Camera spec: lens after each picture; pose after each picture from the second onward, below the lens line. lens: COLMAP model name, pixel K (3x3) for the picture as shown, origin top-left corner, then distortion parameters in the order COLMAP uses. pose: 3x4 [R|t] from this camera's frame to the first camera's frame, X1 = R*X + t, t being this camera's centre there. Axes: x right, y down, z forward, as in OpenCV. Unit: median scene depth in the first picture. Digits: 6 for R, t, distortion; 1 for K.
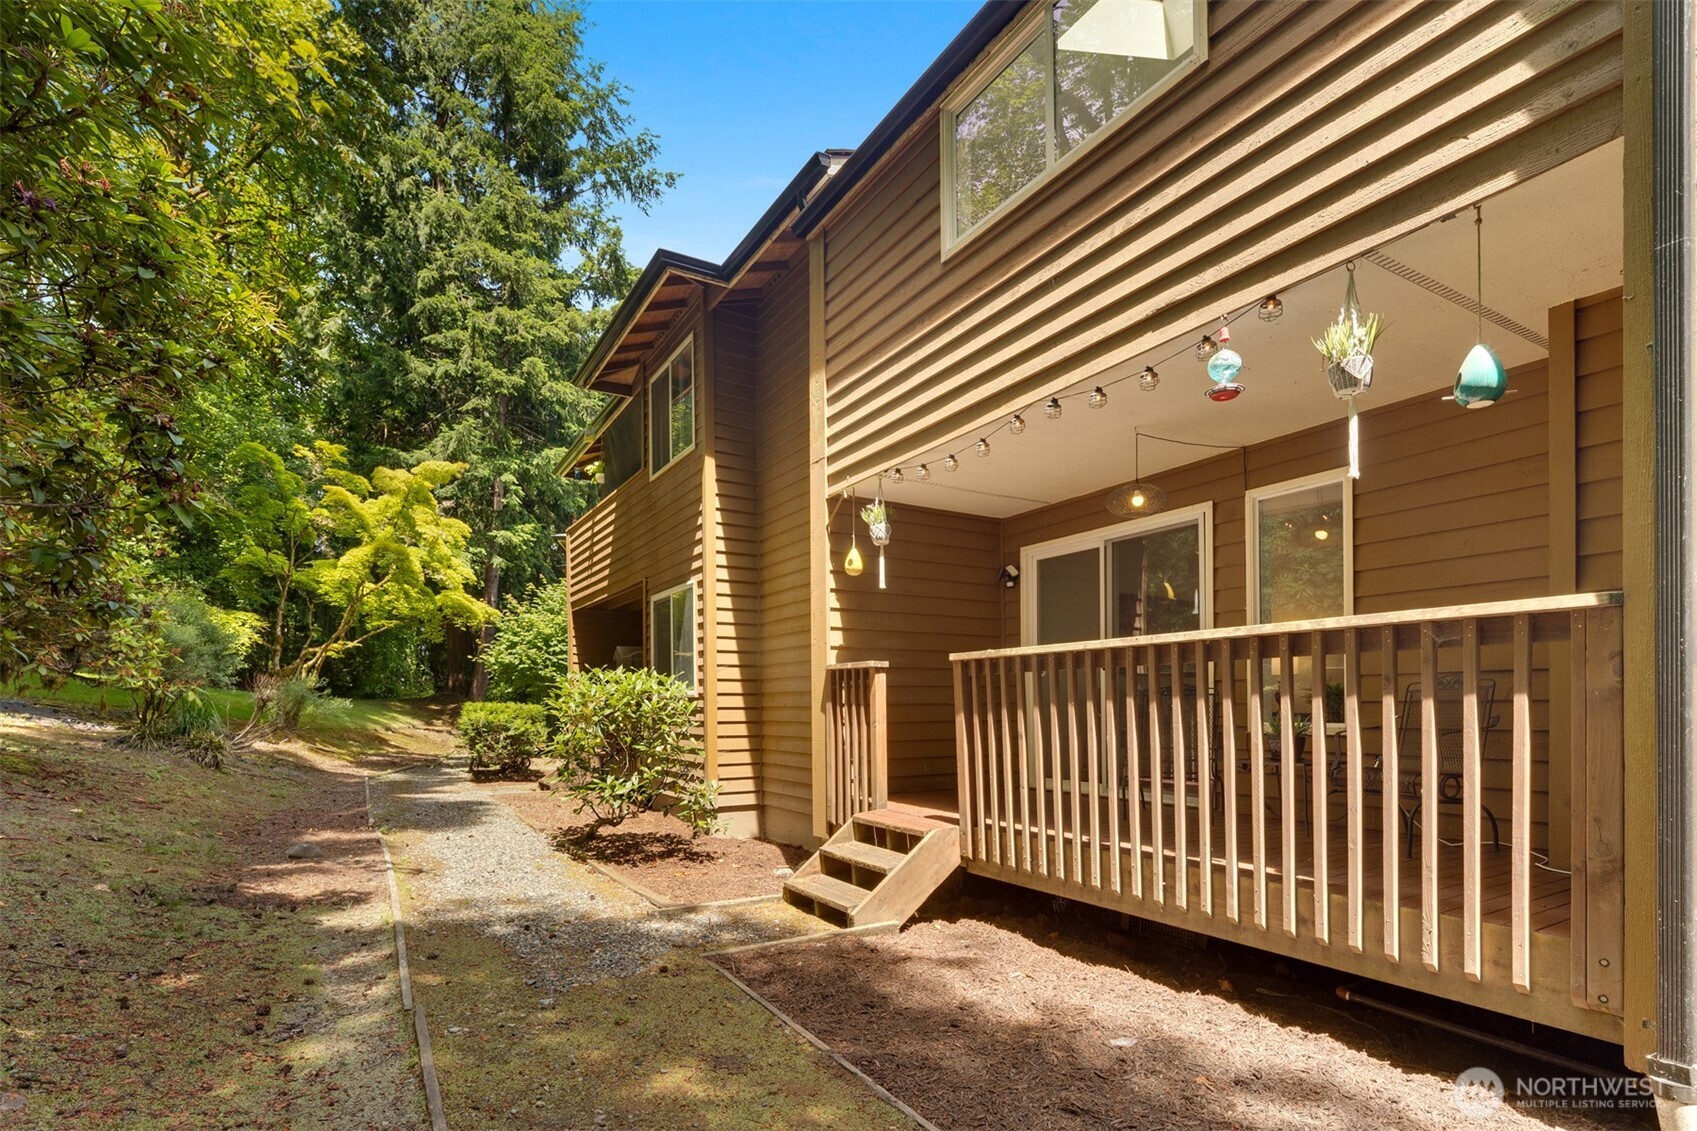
lens RADIAL K [[818.3, 0, 840.4], [0, 818.3, 613.7], [0, 0, 1]] dist [0.001962, 0.000367]
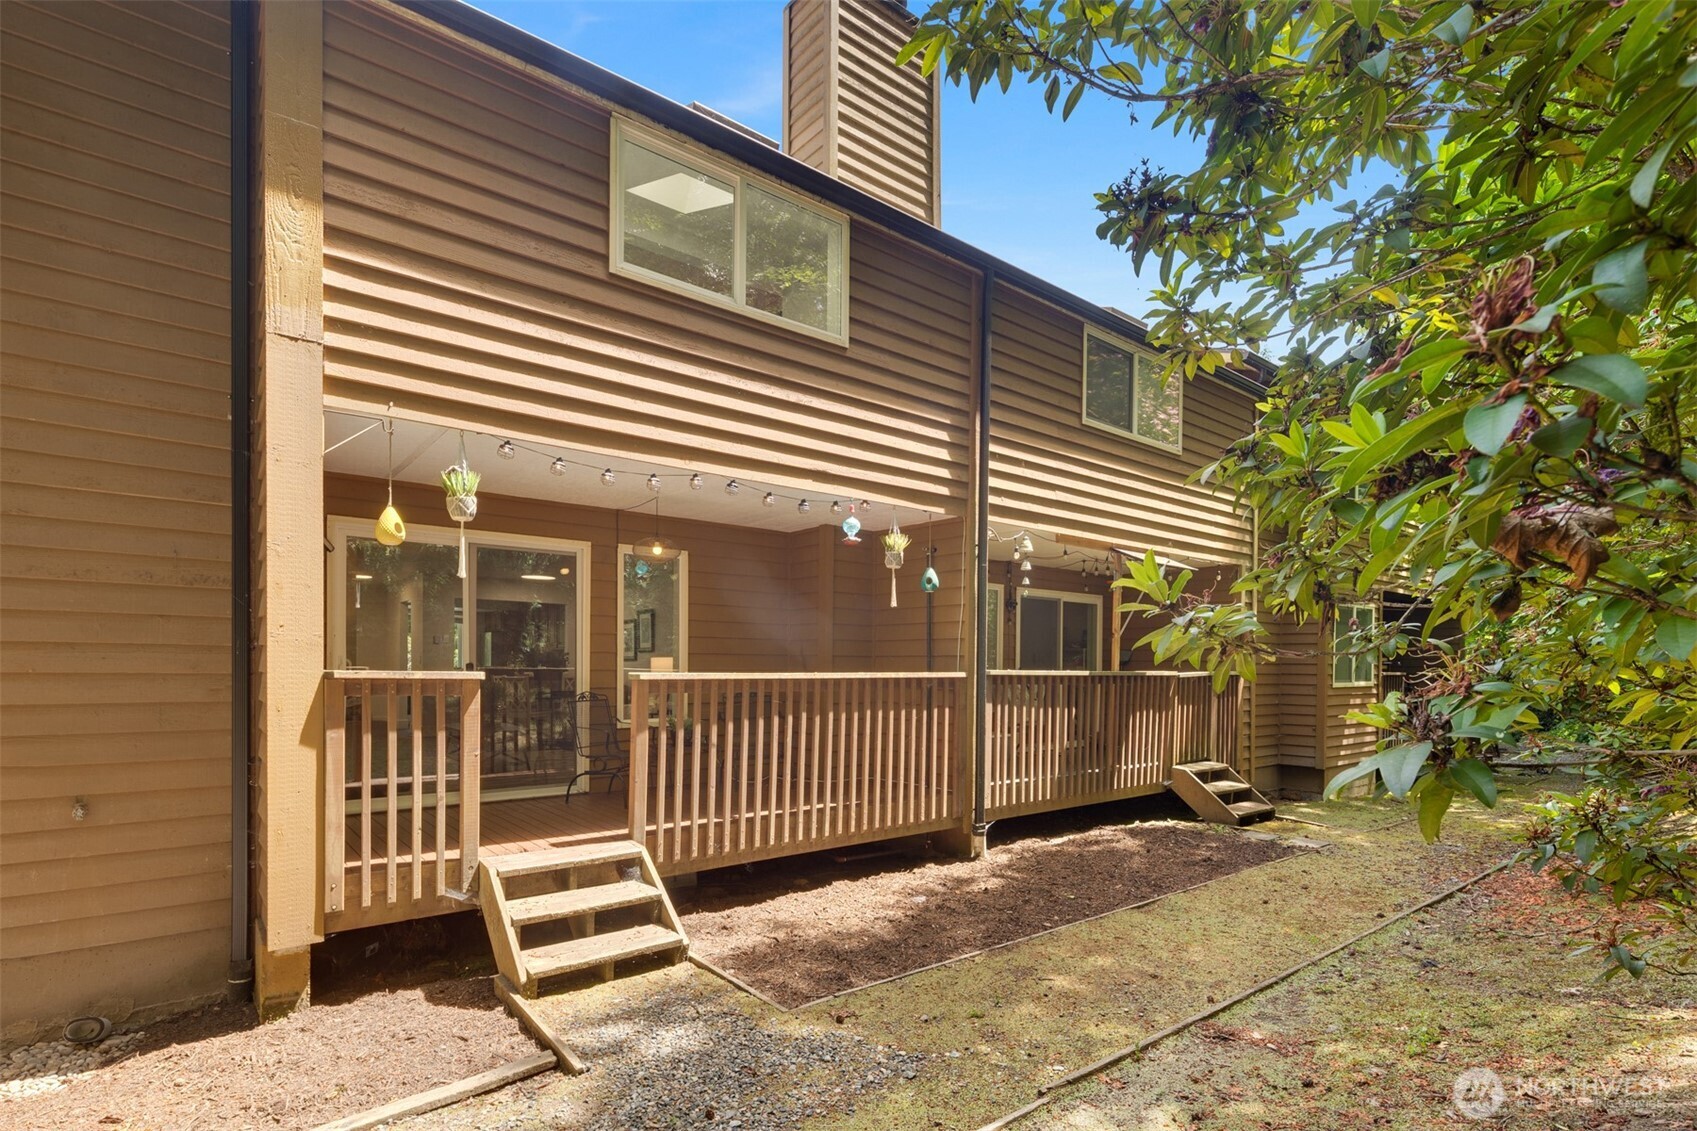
lens RADIAL K [[789.6, 0, 848.9], [0, 789.6, 541.4], [0, 0, 1]] dist [-0.000688, 0.000030]
pose [[-0.137852, 0.159247, 0.977567, -1.076742], [-0.118221, 0.977288, -0.175873, 0.035720], [-0.983372, -0.139813, -0.115895, 1.028872]]
